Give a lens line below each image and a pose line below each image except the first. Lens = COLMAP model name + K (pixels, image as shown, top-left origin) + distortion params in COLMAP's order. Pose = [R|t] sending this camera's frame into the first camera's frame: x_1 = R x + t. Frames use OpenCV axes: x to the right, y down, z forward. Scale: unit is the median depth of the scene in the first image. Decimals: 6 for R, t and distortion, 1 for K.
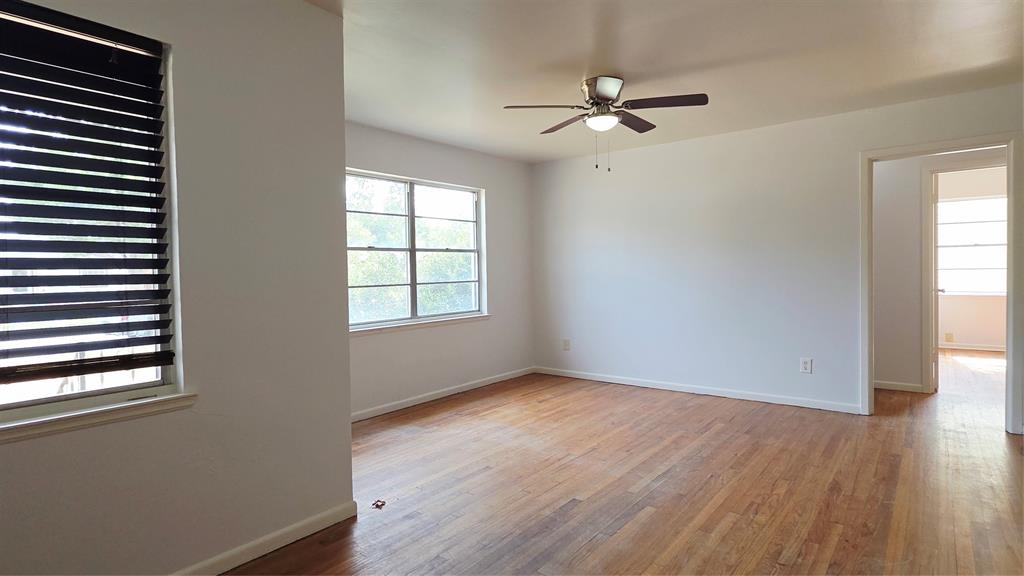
lens RADIAL K [[533.8, 0, 519.7], [0, 533.8, 281.5], [0, 0, 1]] dist [0.004796, 0.000586]
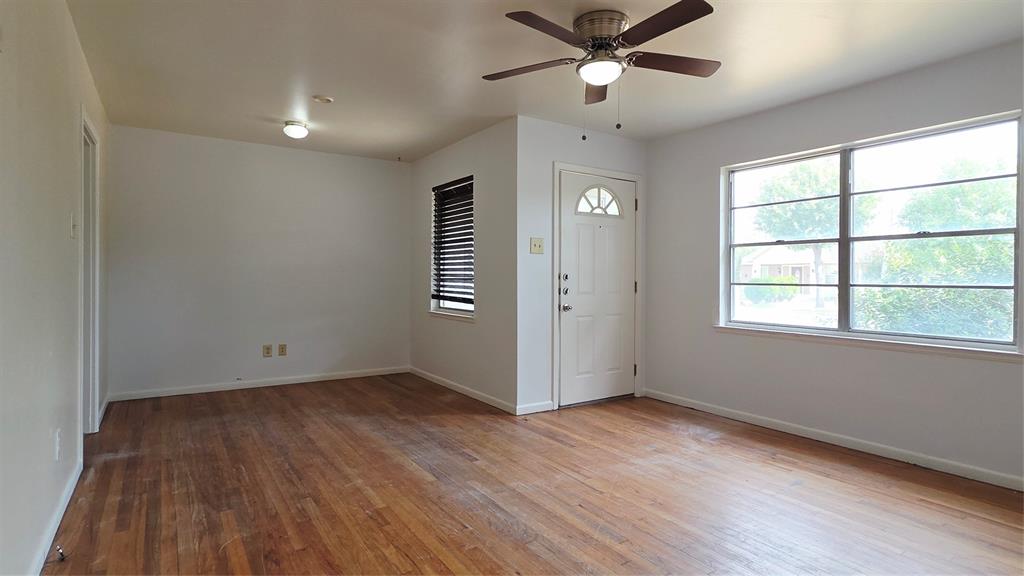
lens RADIAL K [[533.8, 0, 519.7], [0, 533.8, 281.5], [0, 0, 1]] dist [0.004796, 0.000586]
pose [[-0.314391, 0.021755, -0.949044, 0.961134], [-0.024096, 0.999232, 0.030888, -0.018588], [0.948988, 0.032579, -0.313625, 1.177182]]
